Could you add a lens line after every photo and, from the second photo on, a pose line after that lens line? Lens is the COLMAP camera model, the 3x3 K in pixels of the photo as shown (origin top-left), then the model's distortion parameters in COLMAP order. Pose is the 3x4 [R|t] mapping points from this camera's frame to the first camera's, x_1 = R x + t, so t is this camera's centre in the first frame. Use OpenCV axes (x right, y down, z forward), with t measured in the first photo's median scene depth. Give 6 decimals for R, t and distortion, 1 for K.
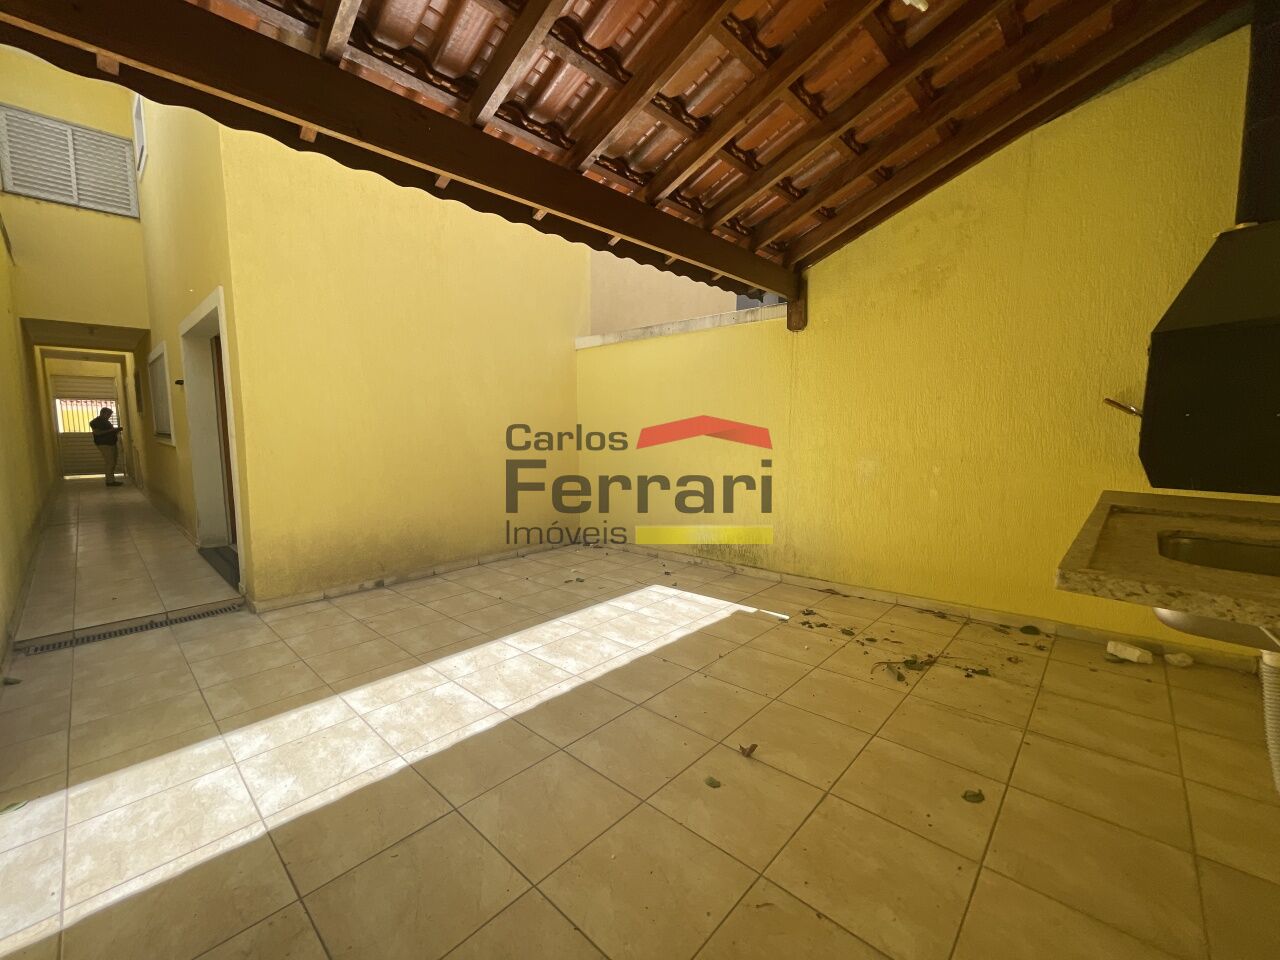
lens RADIAL K [[520.7, 0, 644.4], [0, 520.7, 483.4], [0, 0, 1]] dist [0.001243, 0.000325]
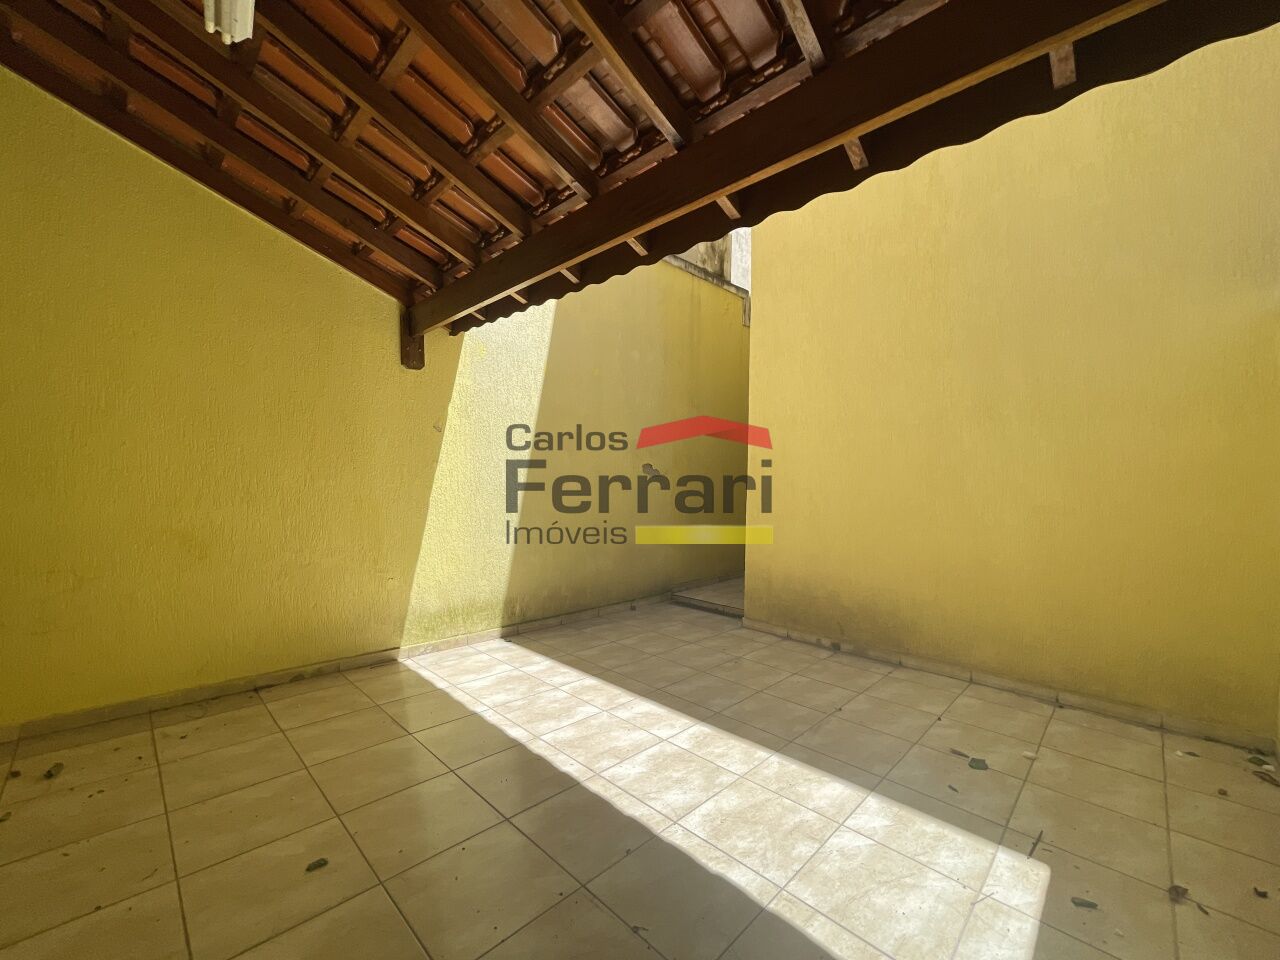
lens RADIAL K [[517.9, 0, 640.4], [0, 517.9, 483.2], [0, 0, 1]] dist [-0.000097, -0.000144]
pose [[-0.024151, 0.017874, -0.999549, 0.590985], [-0.121102, 0.992425, 0.020673, -0.104419], [0.992346, 0.121547, -0.021803, 0.879549]]
